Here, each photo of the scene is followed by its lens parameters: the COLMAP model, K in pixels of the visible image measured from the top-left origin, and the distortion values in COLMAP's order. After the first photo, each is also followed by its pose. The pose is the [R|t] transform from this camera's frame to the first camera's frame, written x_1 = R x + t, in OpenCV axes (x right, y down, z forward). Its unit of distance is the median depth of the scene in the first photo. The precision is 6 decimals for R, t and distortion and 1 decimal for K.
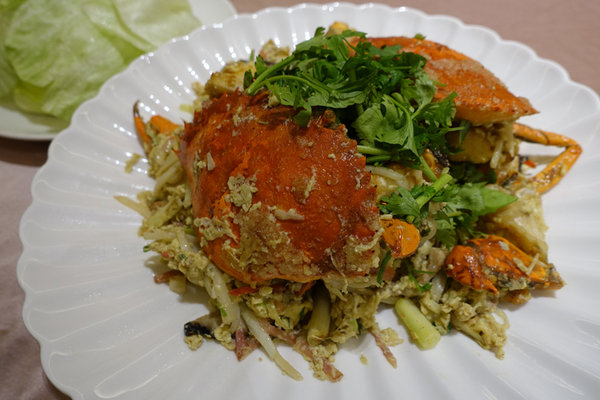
lens RADIAL K [[421.6, 0, 300.7], [0, 421.6, 199.0], [0, 0, 1]] dist [-0.044926, -0.004161]
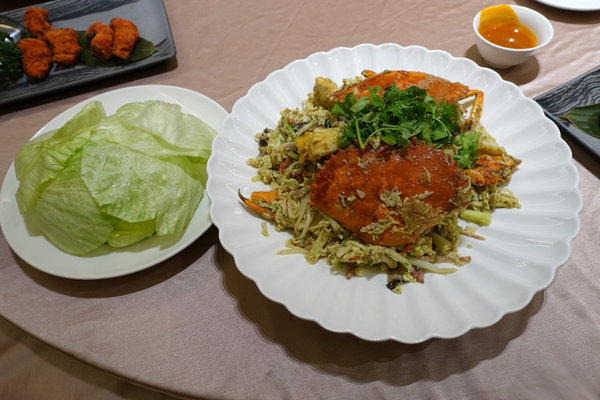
lens RADIAL K [[421.6, 0, 299.8], [0, 421.6, 201.1], [0, 0, 1]] dist [-0.044926, -0.004161]
pose [[0.809592, -0.494981, 0.315522, -0.947178], [0.483800, 0.867070, 0.118859, -0.377132], [-0.332413, 0.056422, 0.941445, -0.515601]]
